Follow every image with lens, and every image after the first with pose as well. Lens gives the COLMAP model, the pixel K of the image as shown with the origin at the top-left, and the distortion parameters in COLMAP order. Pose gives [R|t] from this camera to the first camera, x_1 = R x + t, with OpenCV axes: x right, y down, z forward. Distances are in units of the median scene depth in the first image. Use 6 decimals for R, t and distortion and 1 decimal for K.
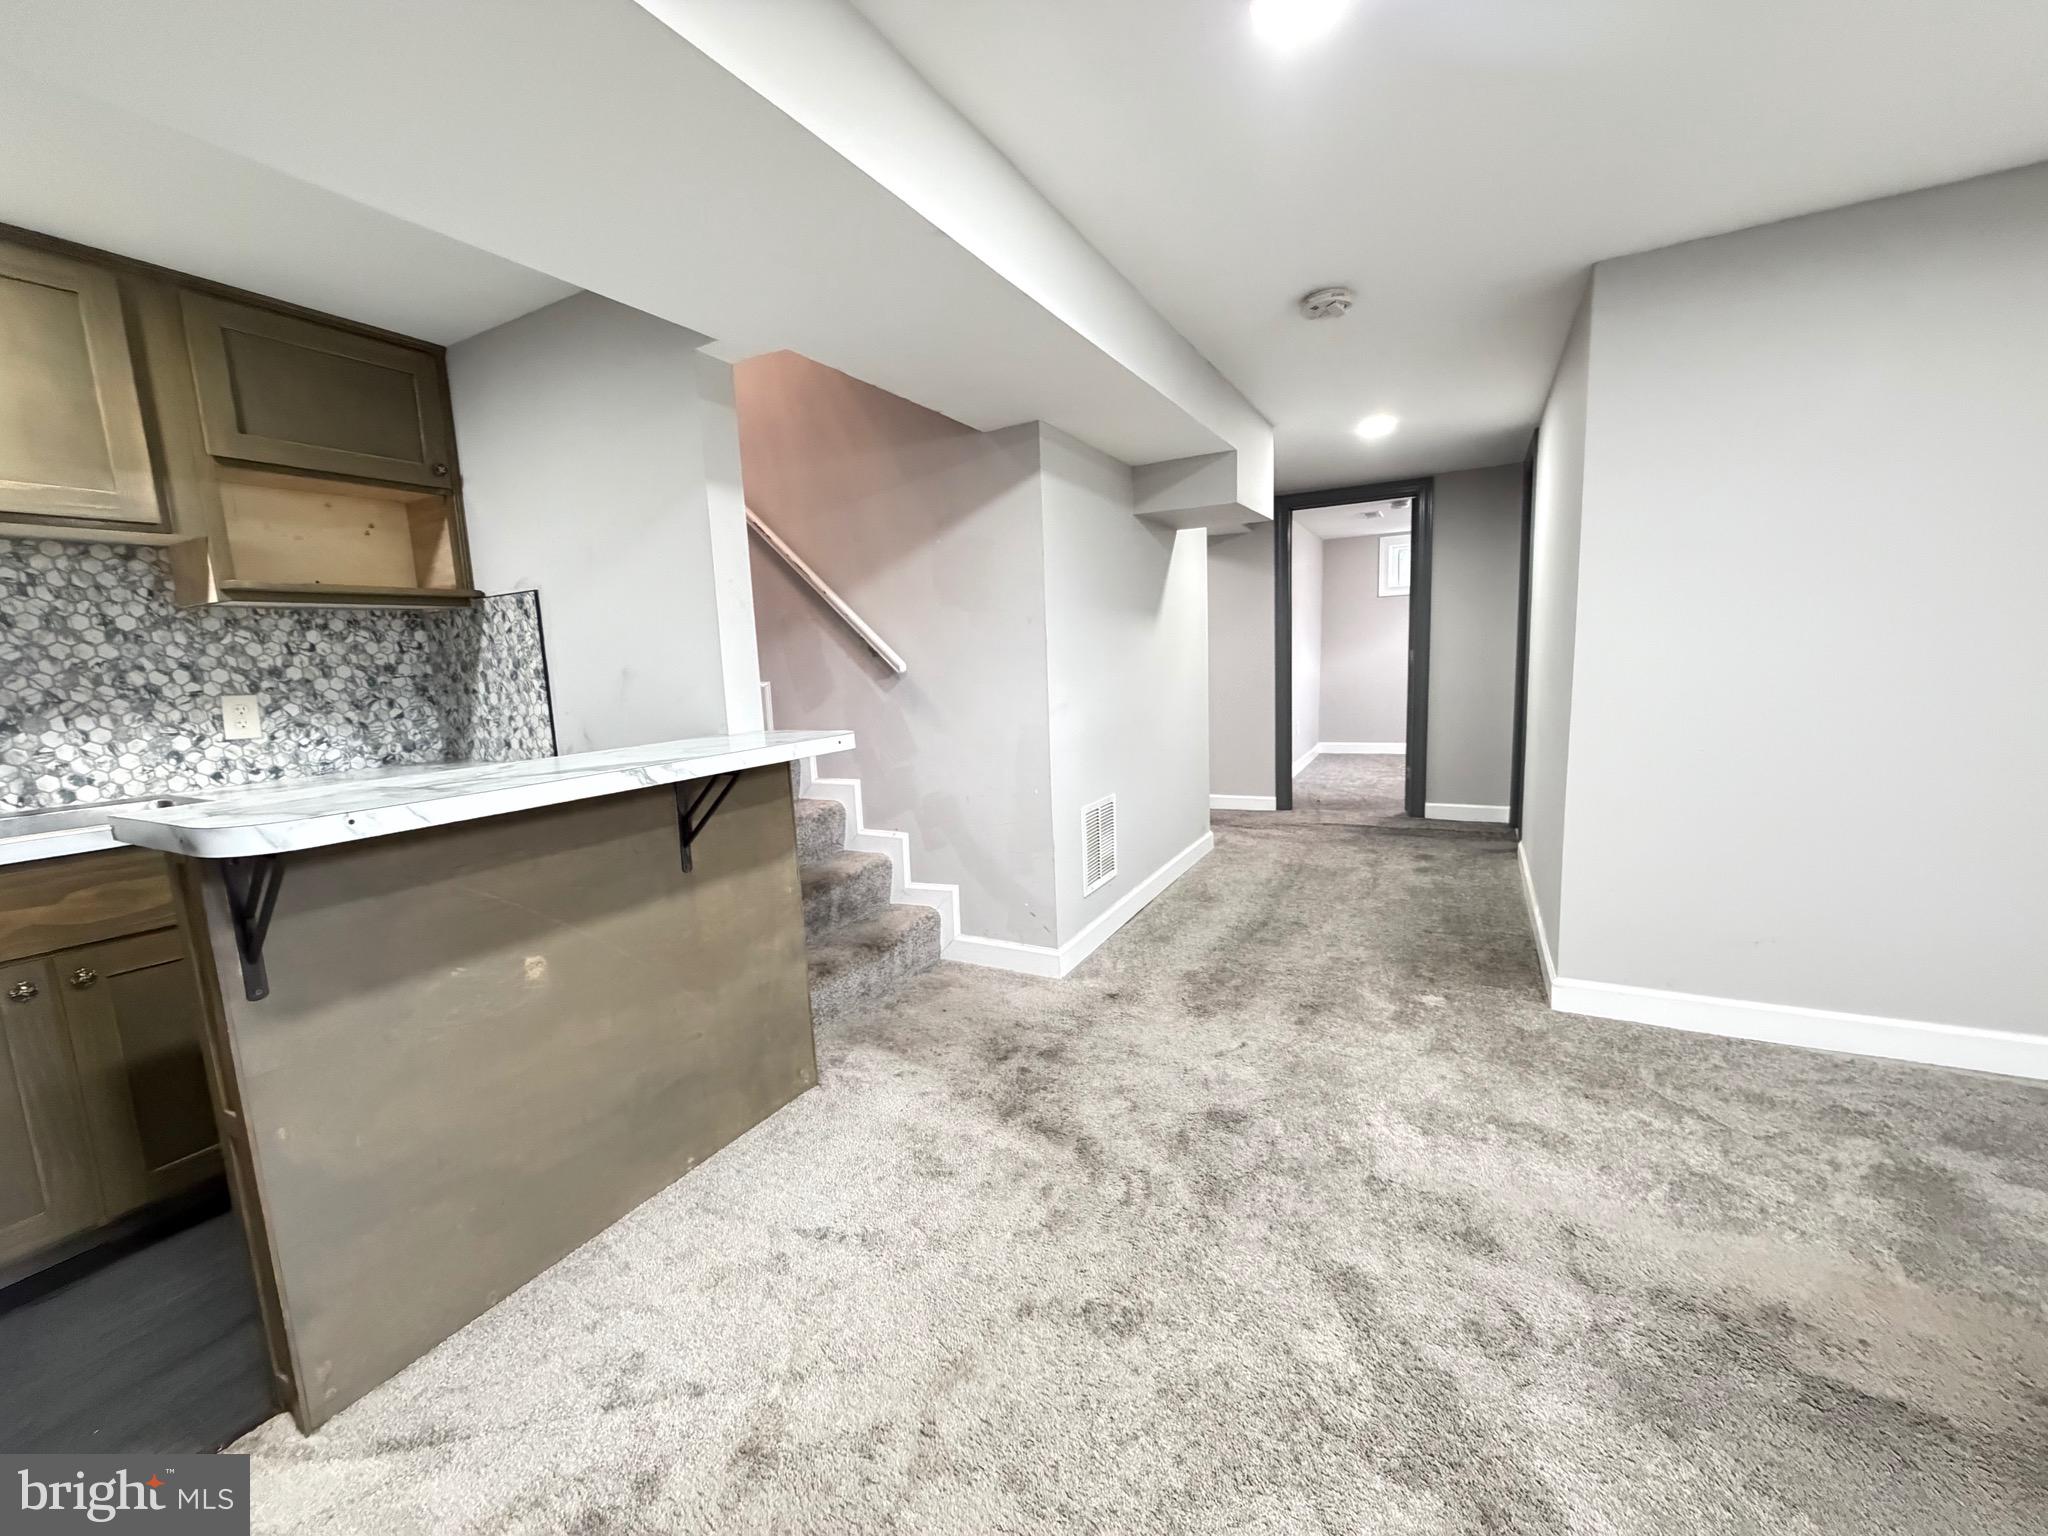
lens RADIAL K [[822.7, 0, 1018.9], [0, 822.7, 767.1], [0, 0, 1]] dist [0.001757, -0.000328]
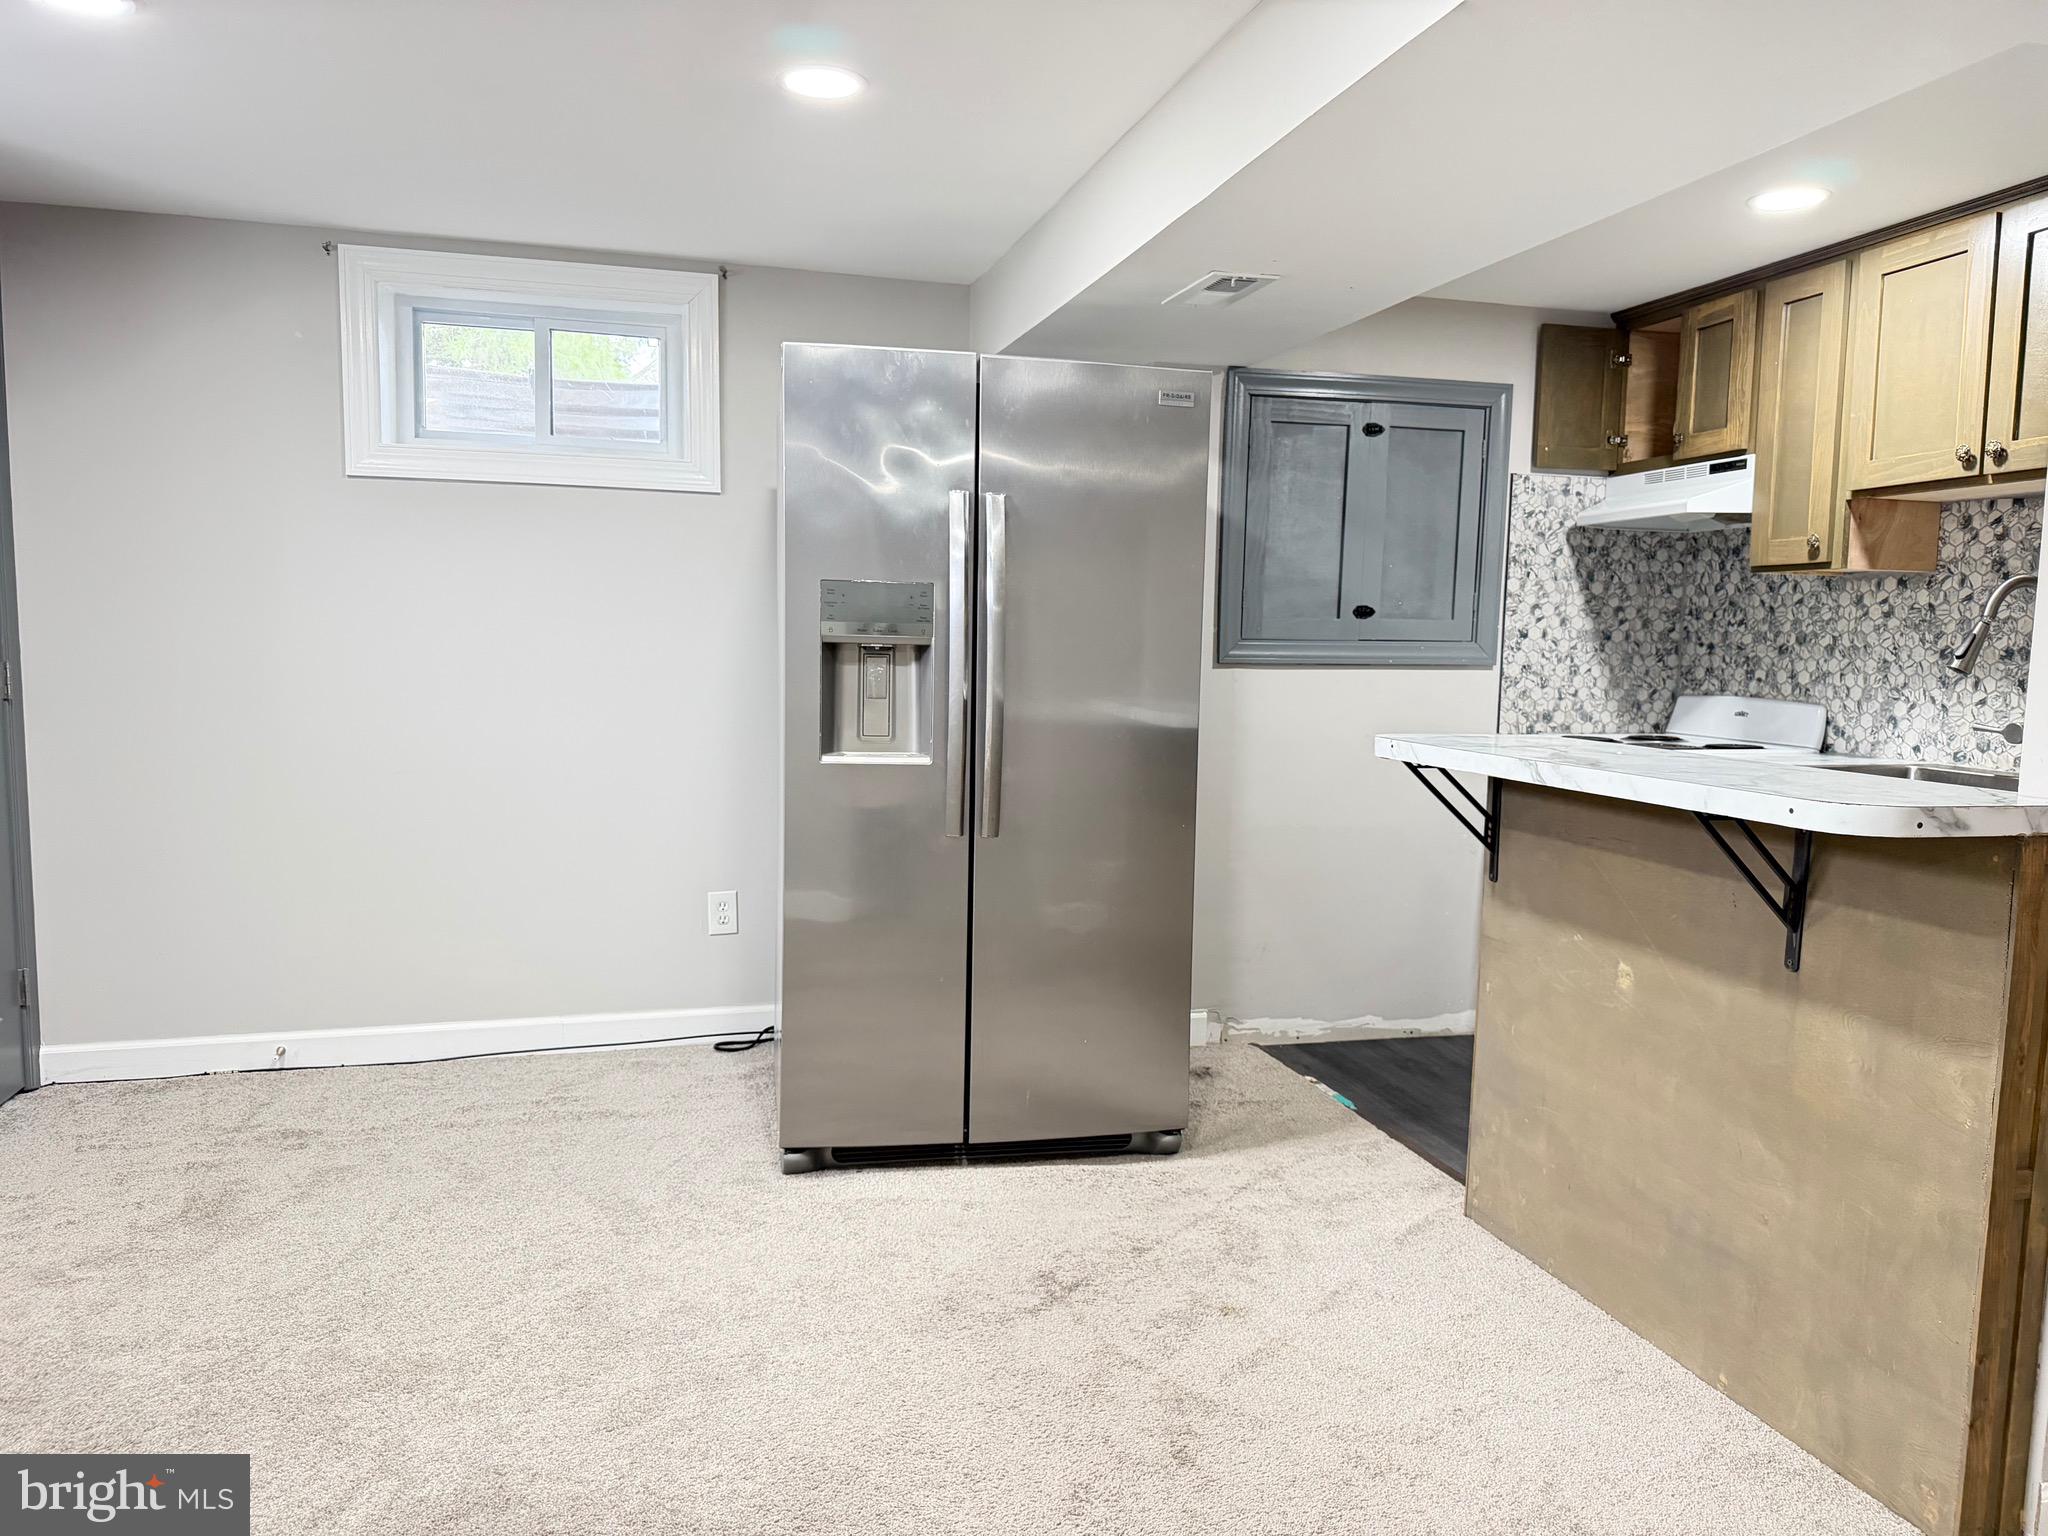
lens RADIAL K [[1443.9, 0, 1023.5], [0, 1443.9, 783.3], [0, 0, 1]] dist [0.064259, -0.079590]
pose [[-0.728308, 0.099674, -0.677962, 0.692287], [-0.079783, 0.970302, 0.228361, -0.198774], [0.680590, 0.220407, -0.698726, 1.182832]]
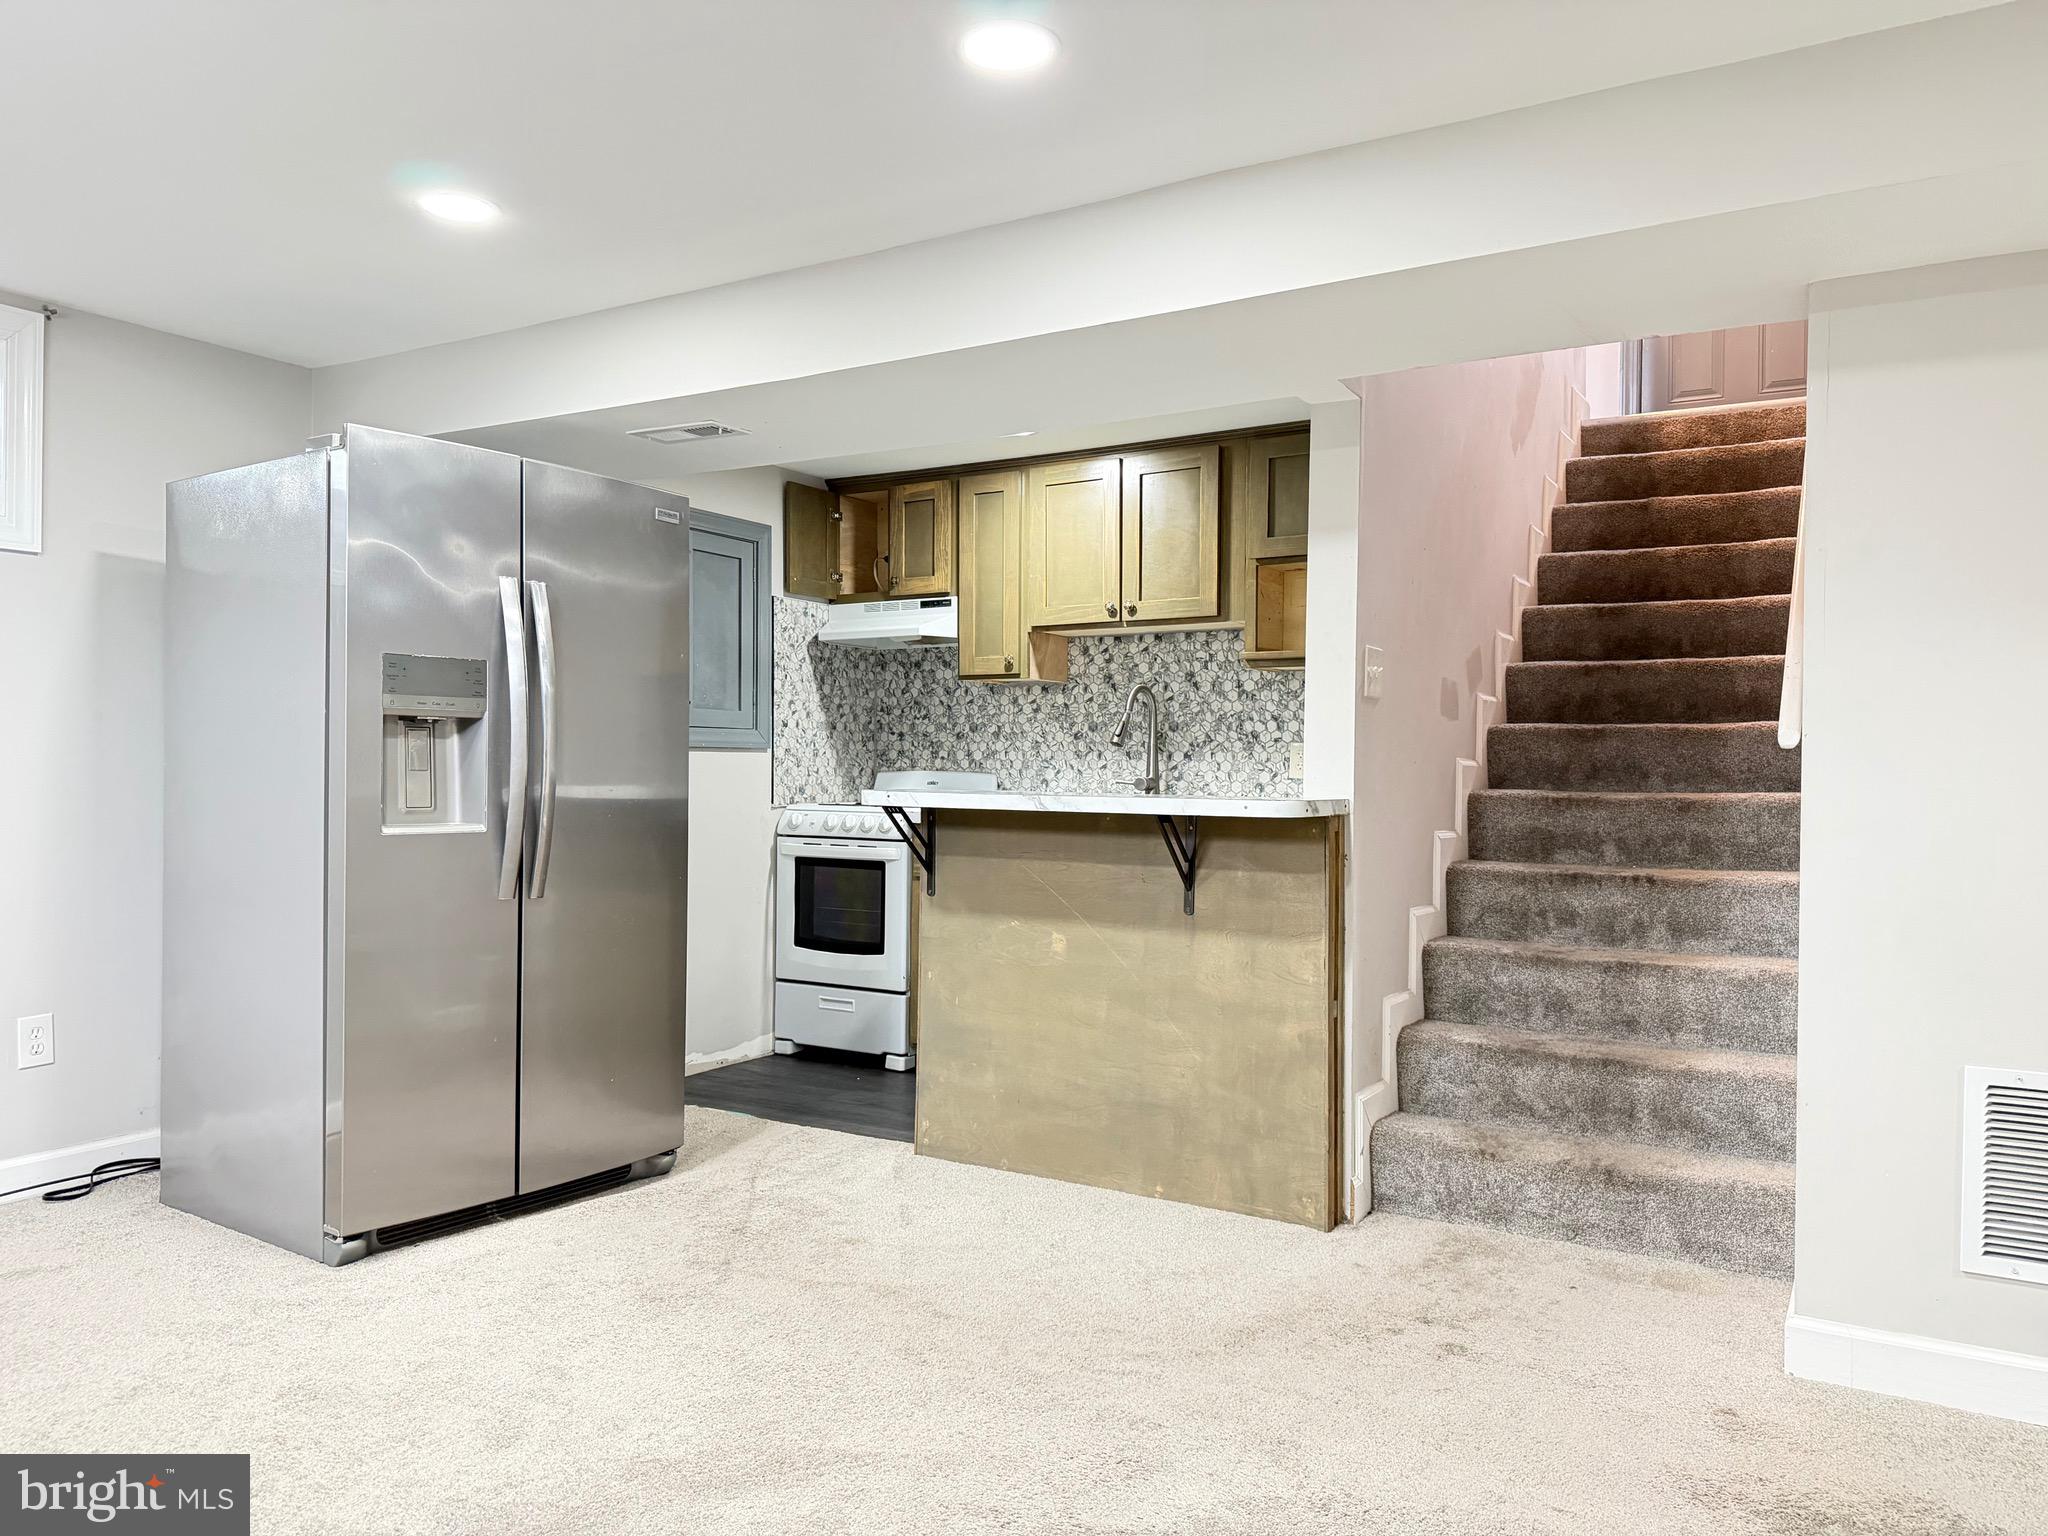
lens RADIAL K [[1443.9, 0, 1019.4], [0, 1443.9, 765.3], [0, 0, 1]] dist [0.064259, -0.079590]
pose [[-0.056792, 0.042514, -0.997480, 1.260394], [-0.142050, 0.988585, 0.050223, -0.107594], [0.988229, 0.144544, -0.050105, 0.739974]]
